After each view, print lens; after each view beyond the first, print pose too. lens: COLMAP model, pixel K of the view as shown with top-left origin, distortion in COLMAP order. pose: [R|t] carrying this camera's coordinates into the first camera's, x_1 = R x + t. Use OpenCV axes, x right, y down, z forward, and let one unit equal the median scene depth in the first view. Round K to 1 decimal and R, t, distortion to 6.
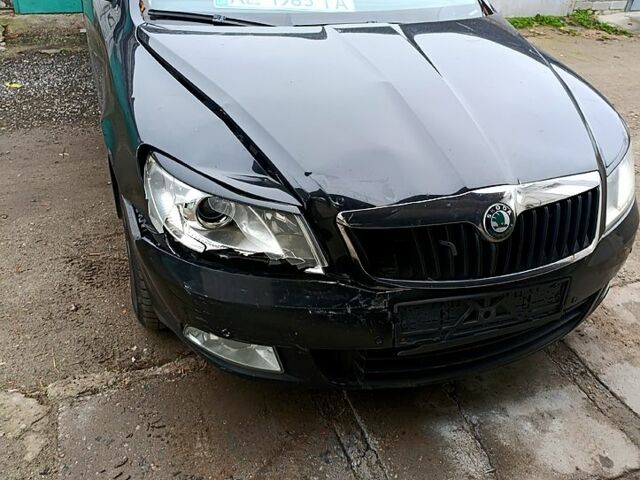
lens RADIAL K [[571.8, 0, 319.8], [0, 571.8, 237.4], [0, 0, 1]] dist [0.050864, -0.073101]
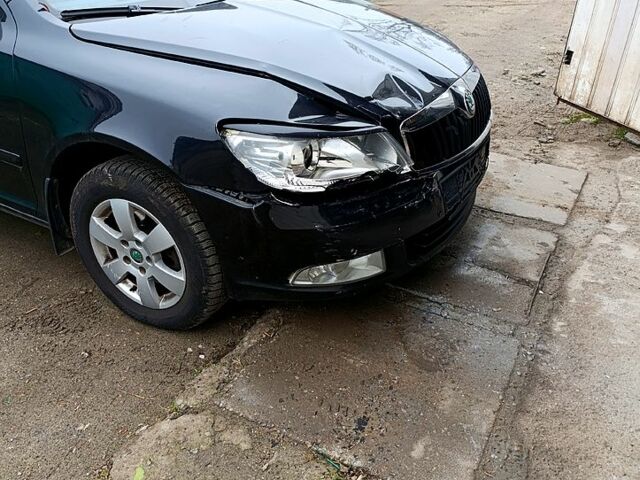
lens RADIAL K [[571.8, 0, 319.4], [0, 571.8, 241.7], [0, 0, 1]] dist [0.050864, -0.073101]
pose [[0.755966, -0.372657, 0.538184, -0.733364], [0.367657, 0.921932, 0.121945, -0.018799], [-0.541612, 0.105681, 0.833959, 0.053336]]
